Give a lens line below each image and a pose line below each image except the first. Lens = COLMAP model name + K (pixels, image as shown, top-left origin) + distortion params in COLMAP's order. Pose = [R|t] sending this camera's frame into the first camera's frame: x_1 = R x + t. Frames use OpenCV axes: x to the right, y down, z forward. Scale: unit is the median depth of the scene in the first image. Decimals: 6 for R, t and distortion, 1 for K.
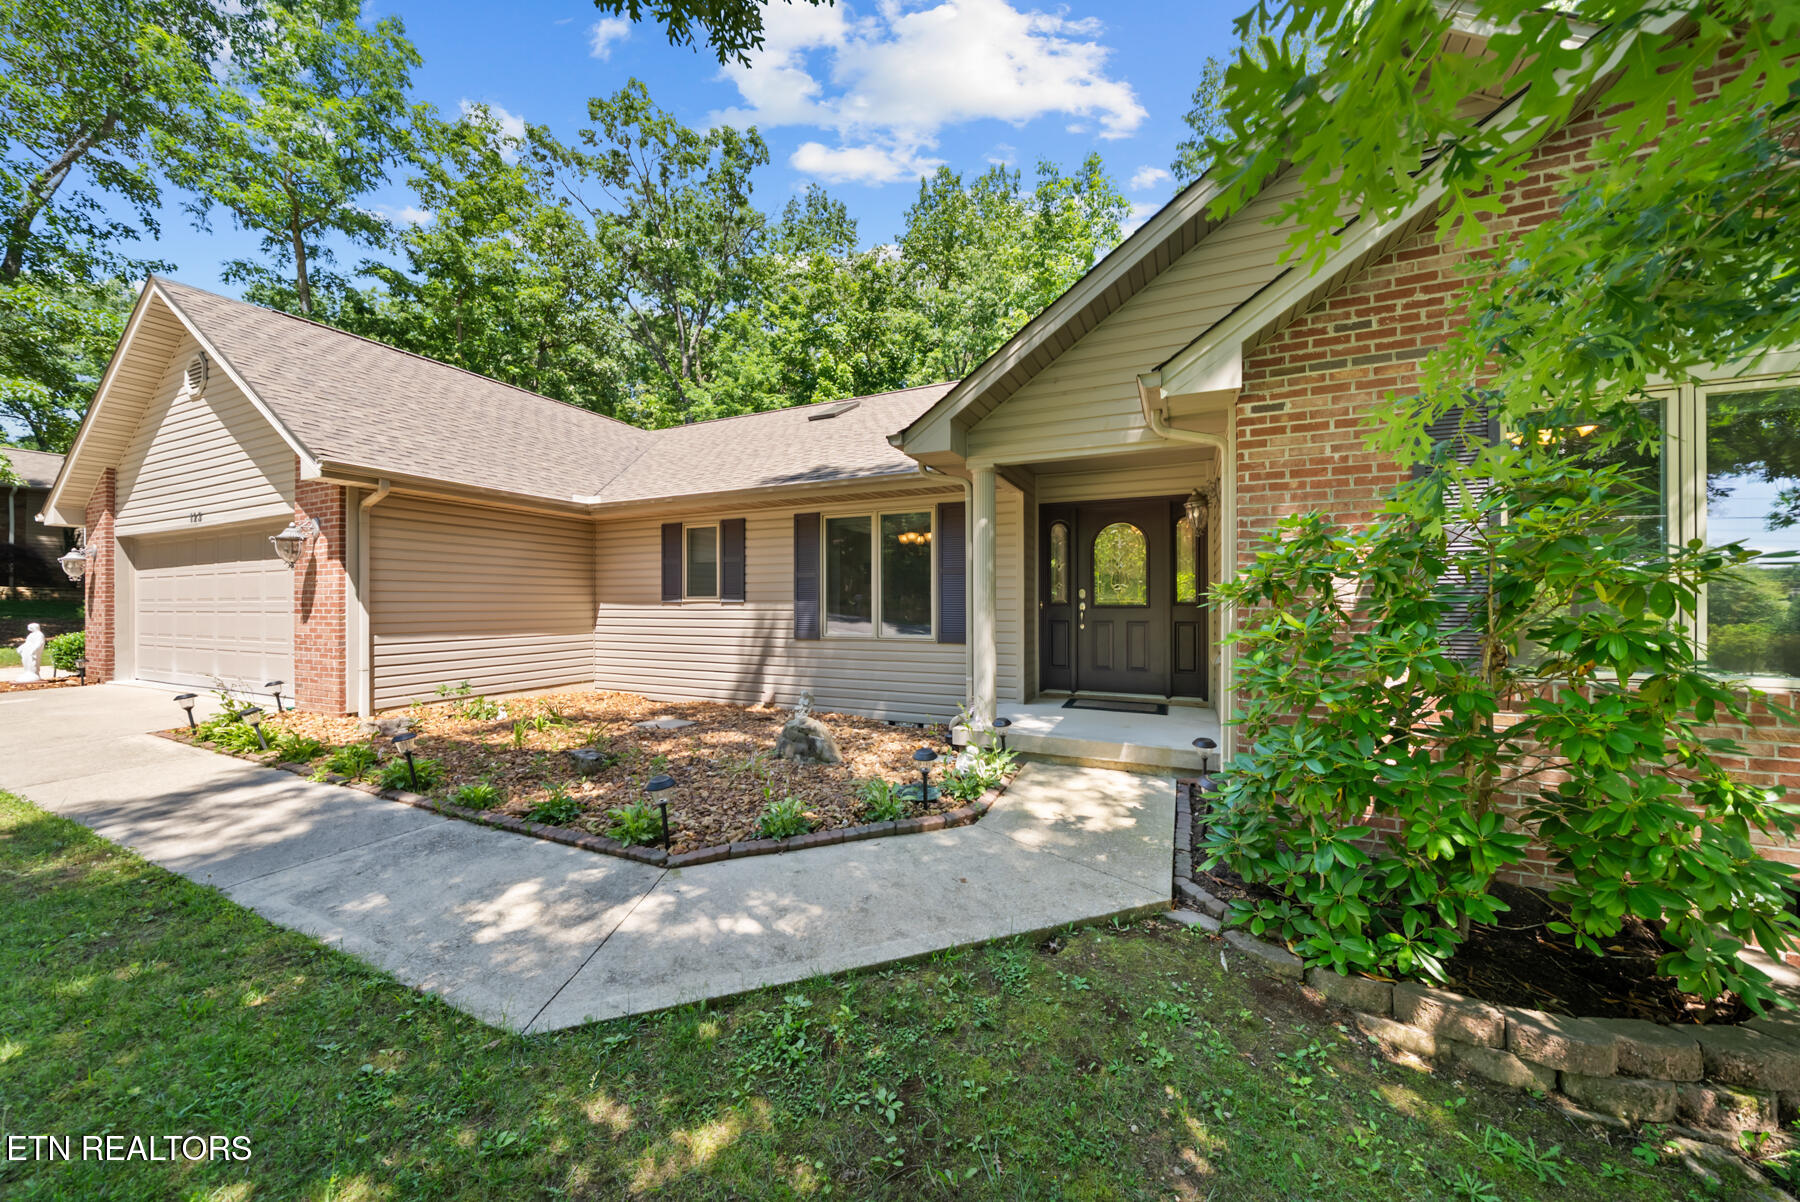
lens RADIAL K [[622.9, 0, 896.7], [0, 622.9, 596.8], [0, 0, 1]] dist [-0.006412, -0.000055]
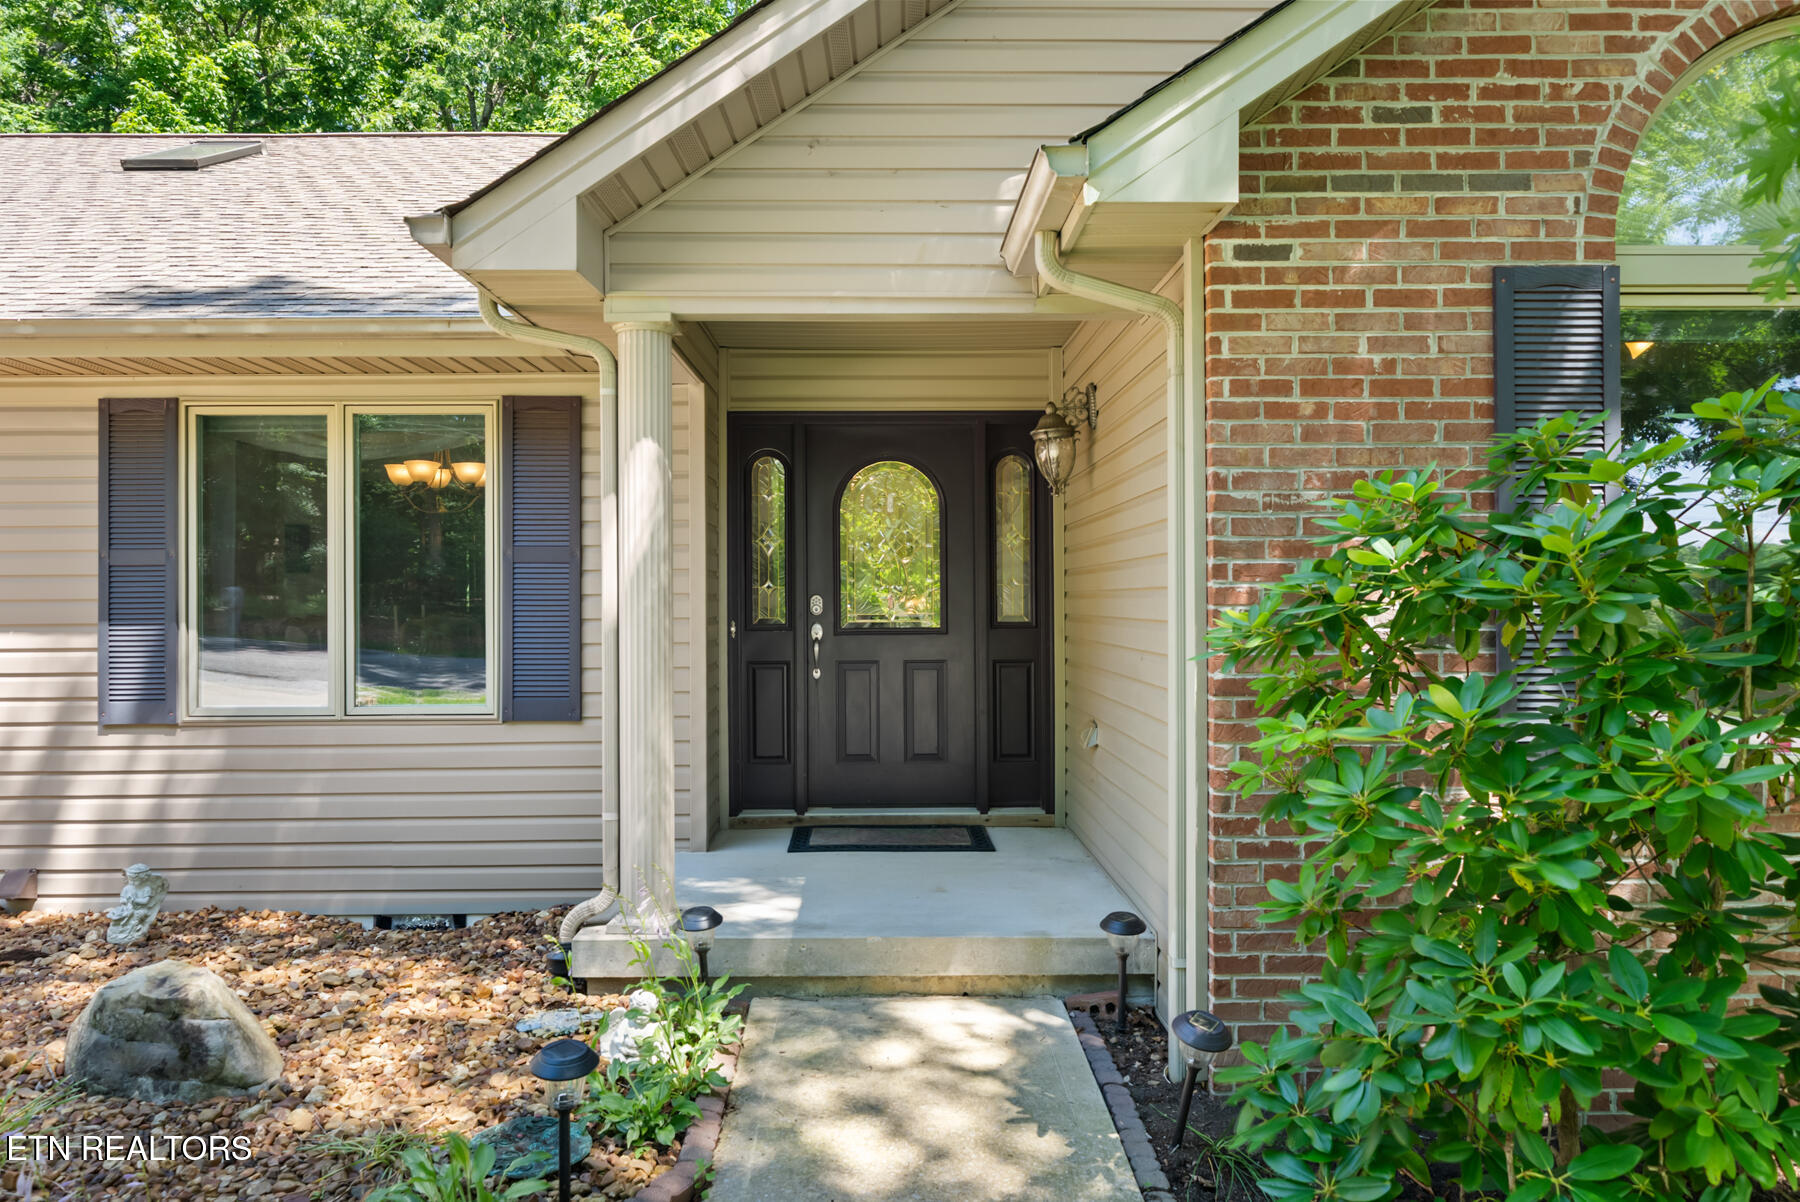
lens RADIAL K [[1222.3, 0, 903.3], [0, 1222.3, 585.1], [0, 0, 1]] dist [0.000667, 0.003175]
pose [[0.903669, 0.002021, 0.428226, -0.057671], [-0.000179, 0.999991, -0.004342, -0.020978], [-0.428231, 0.003847, 0.903661, 0.156743]]
